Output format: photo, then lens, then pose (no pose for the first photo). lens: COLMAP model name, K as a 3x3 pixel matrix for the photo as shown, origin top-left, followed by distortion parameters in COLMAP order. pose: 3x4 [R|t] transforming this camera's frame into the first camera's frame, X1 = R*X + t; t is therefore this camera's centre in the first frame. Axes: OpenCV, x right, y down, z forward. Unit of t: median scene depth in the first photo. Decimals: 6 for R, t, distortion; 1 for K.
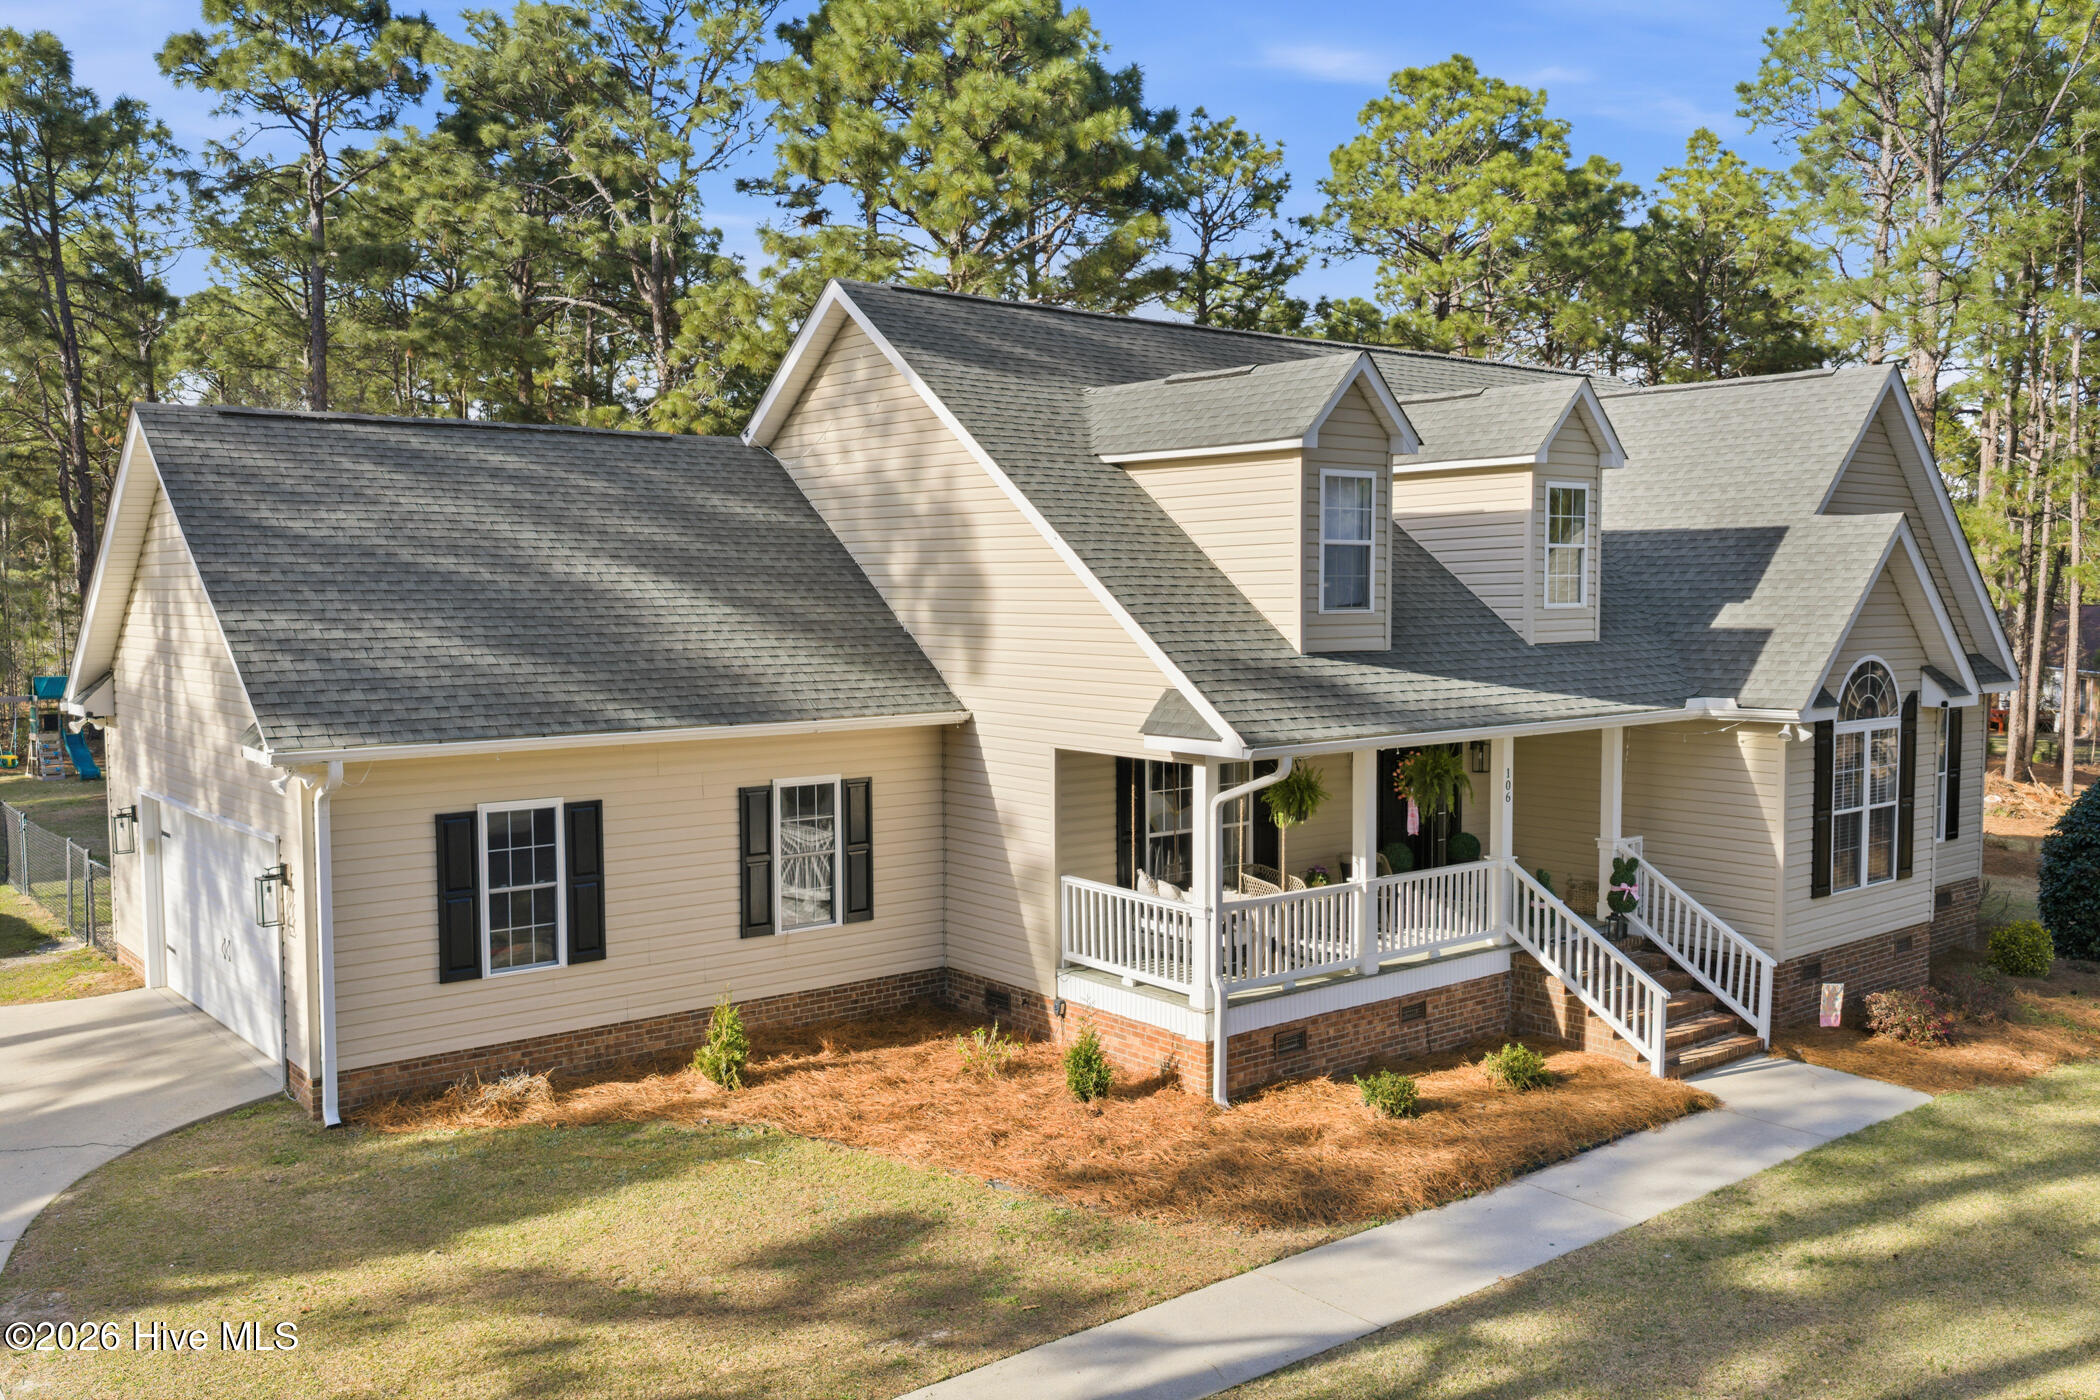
lens RADIAL K [[1747.7, 0, 1052.8], [0, 1747.7, 699.4], [0, 0, 1]] dist [0.009280, -0.016295]
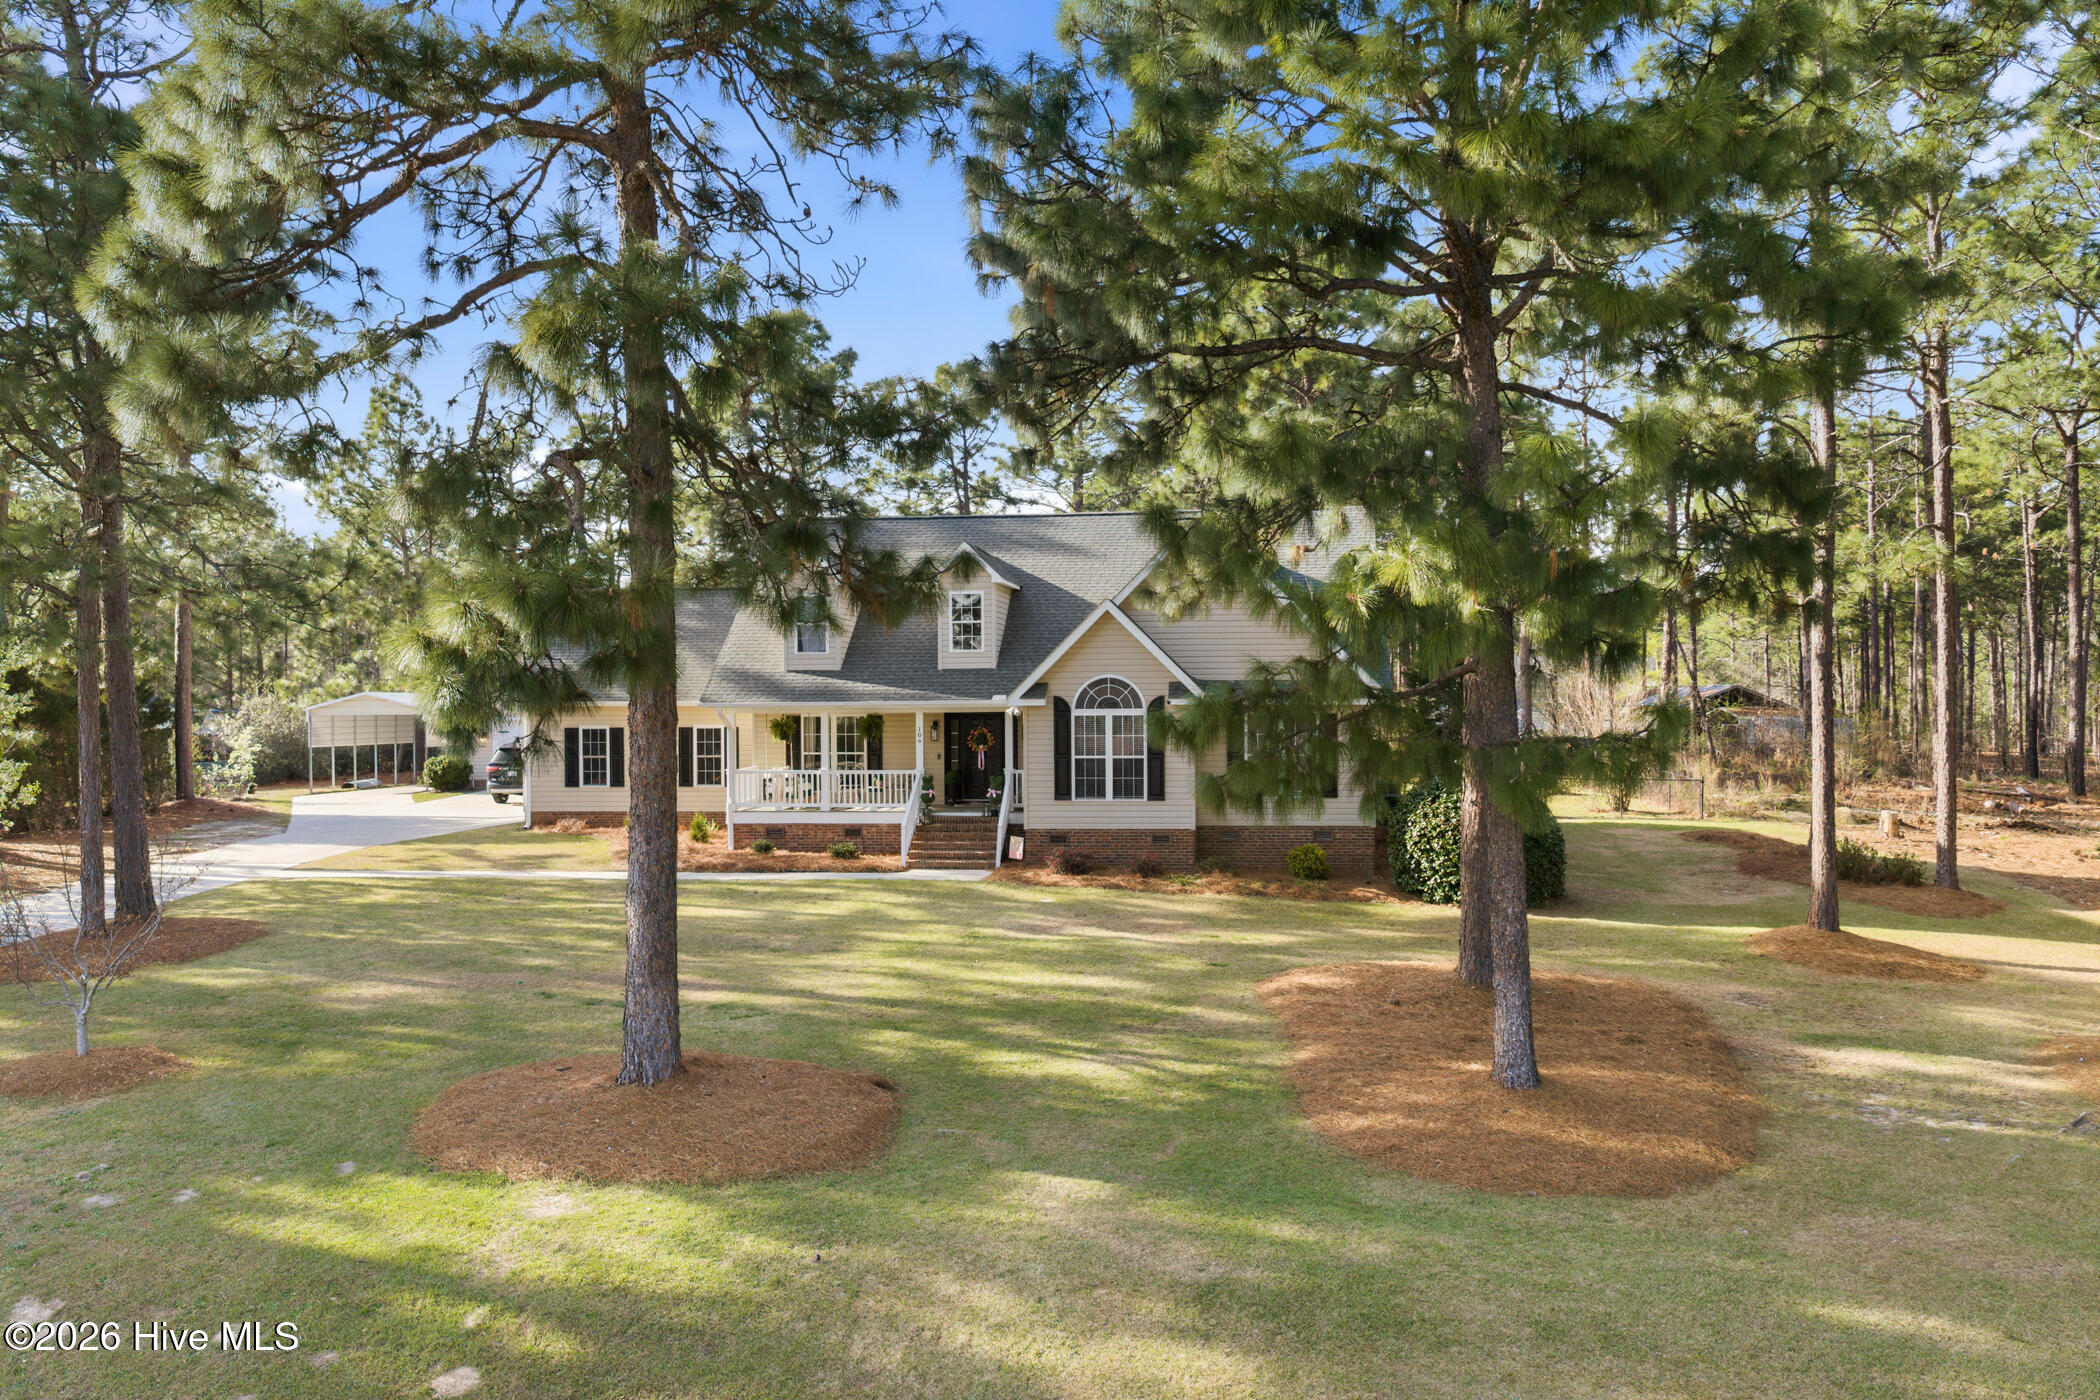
lens RADIAL K [[1745.9, 0, 1057.6], [0, 1745.9, 696.3], [0, 0, 1]] dist [0.009658, -0.017563]
pose [[0.692234, -0.002675, -0.721668, 1.935091], [-0.042749, 0.998085, -0.044705, 0.090894], [0.720406, 0.061796, 0.690794, -0.350964]]
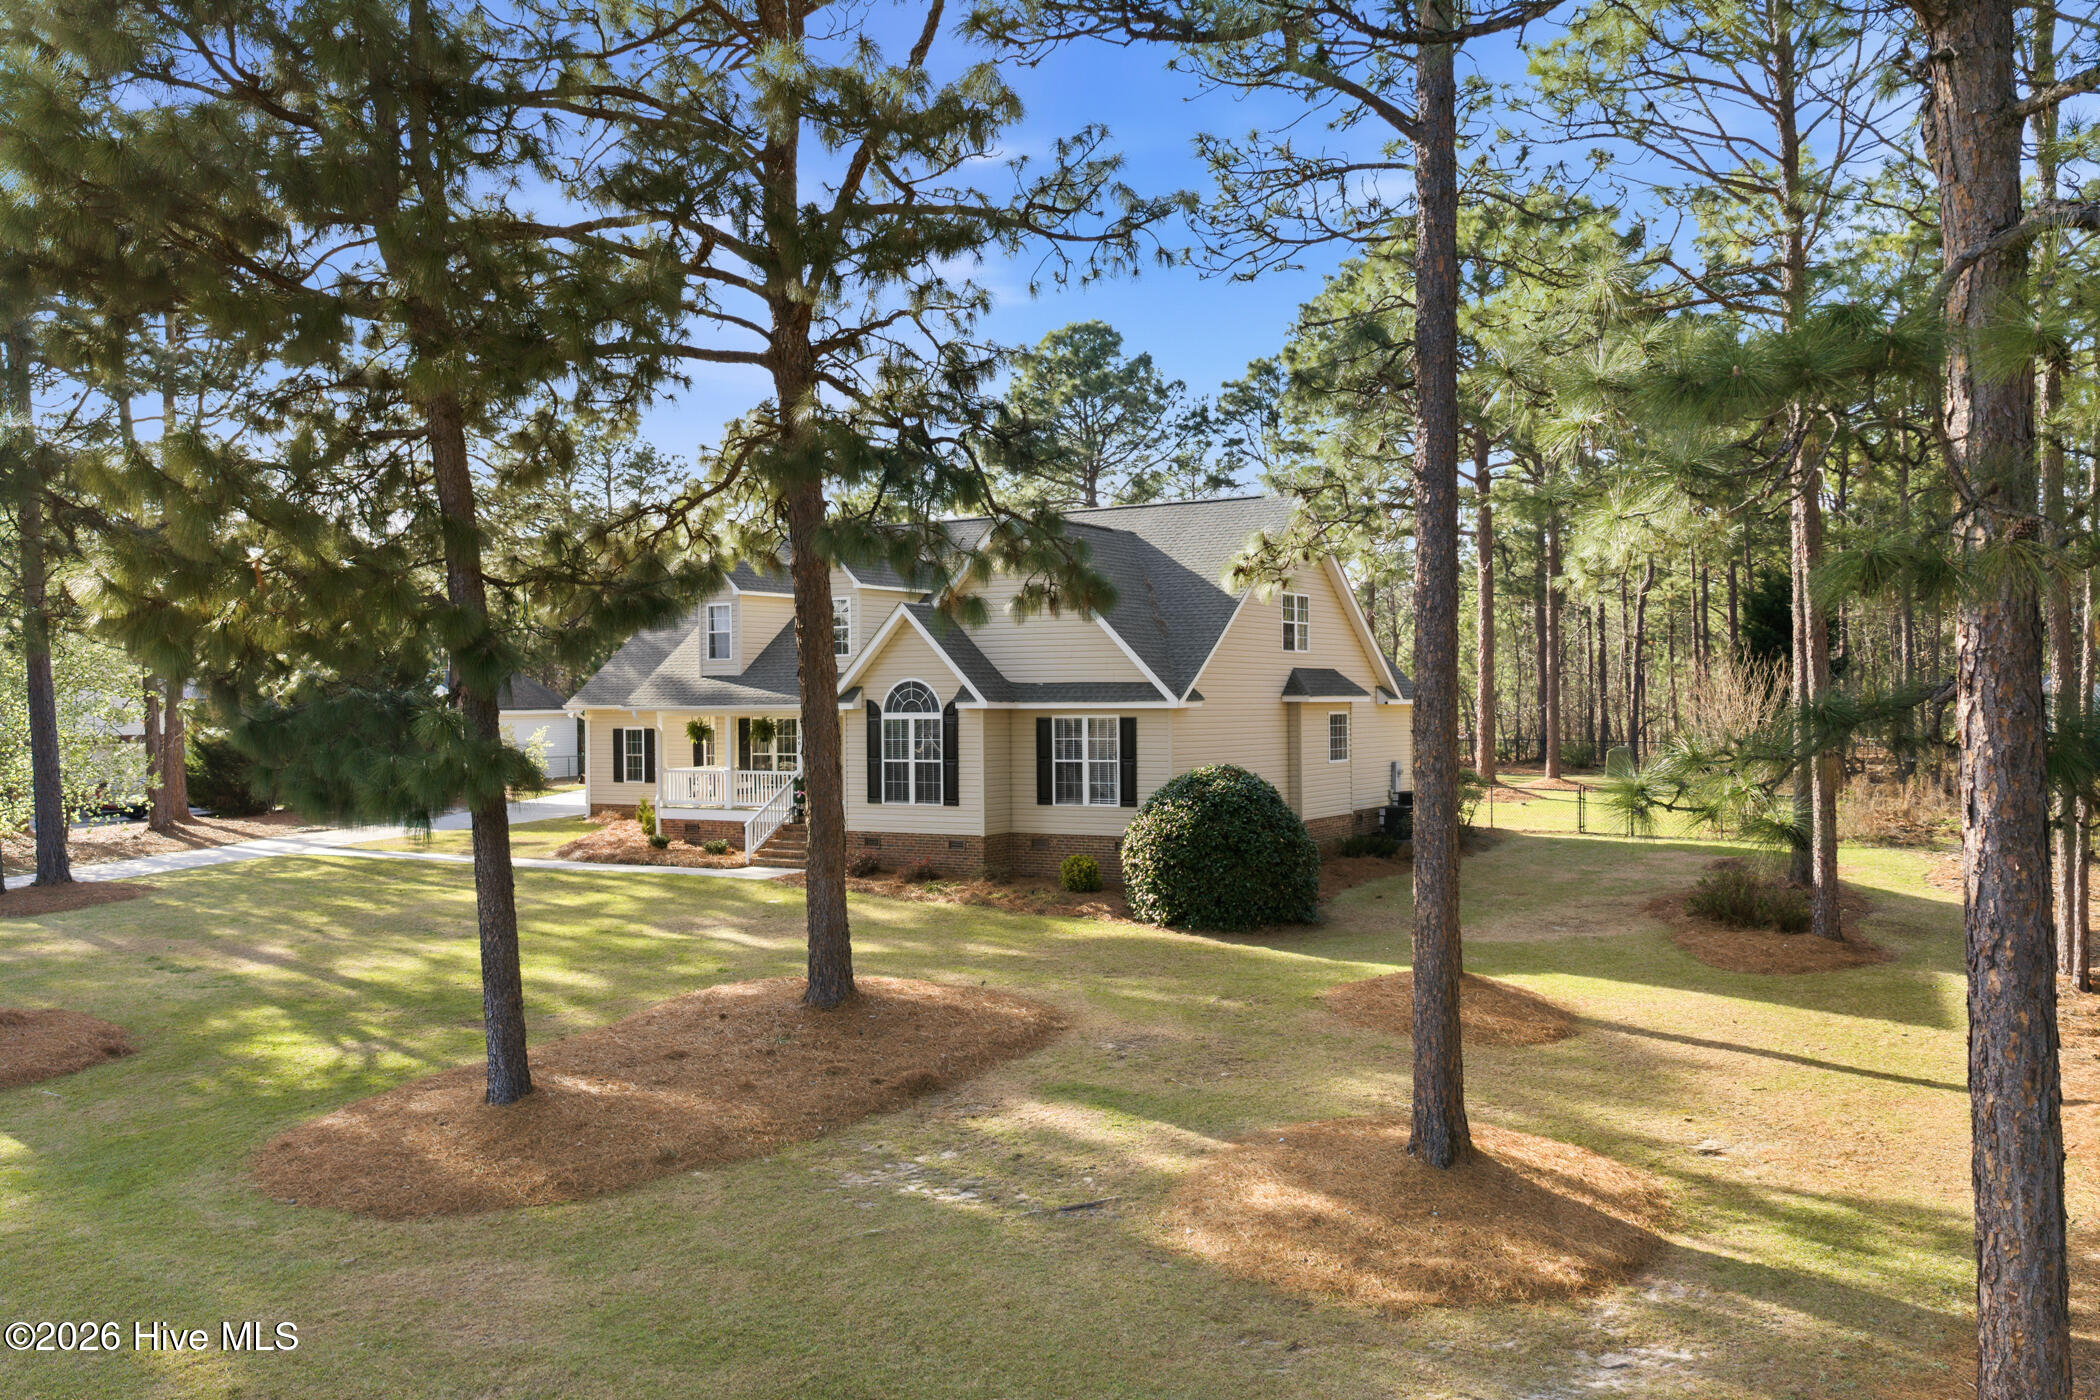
lens RADIAL K [[1751.6, 0, 1044.1], [0, 1751.6, 726.2], [0, 0, 1]] dist [0.010389, -0.013156]
pose [[0.329300, 0.013125, -0.944134, 2.473034], [-0.052417, 0.998616, -0.004400, 0.028747], [0.942769, 0.050937, 0.329532, 0.573841]]
